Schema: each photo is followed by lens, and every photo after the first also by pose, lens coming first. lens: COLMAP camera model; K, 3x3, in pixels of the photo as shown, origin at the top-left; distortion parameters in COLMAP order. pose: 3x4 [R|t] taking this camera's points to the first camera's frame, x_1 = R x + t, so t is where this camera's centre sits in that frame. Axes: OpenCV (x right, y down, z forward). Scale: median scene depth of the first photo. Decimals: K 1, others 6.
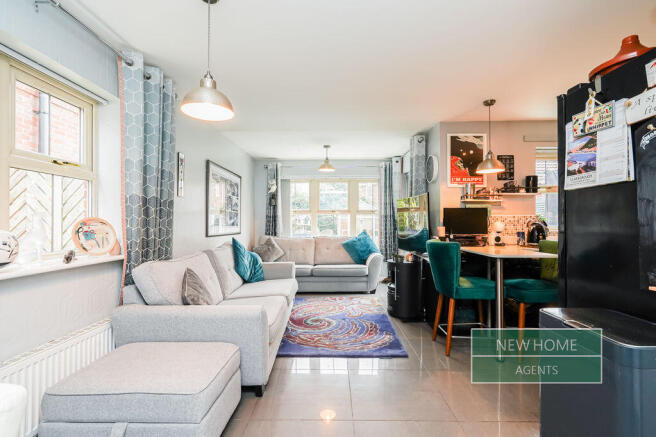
lens RADIAL K [[302.8, 0, 326.0], [0, 302.8, 216.6], [0, 0, 1]] dist [-0.000626, 0.000243]
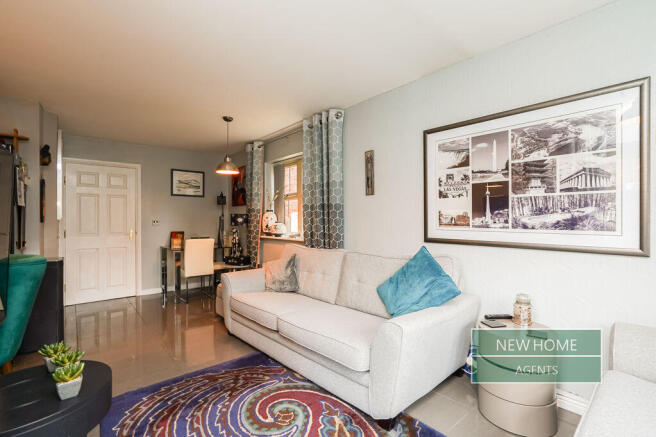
lens RADIAL K [[302.8, 0, 326.0], [0, 302.8, 216.6], [0, 0, 1]] dist [-0.000626, 0.000243]
pose [[-0.737438, -0.002827, -0.675409, 0.313152], [0.025291, 0.999174, -0.031796, 0.033299], [0.674941, -0.040529, -0.736758, 1.691401]]
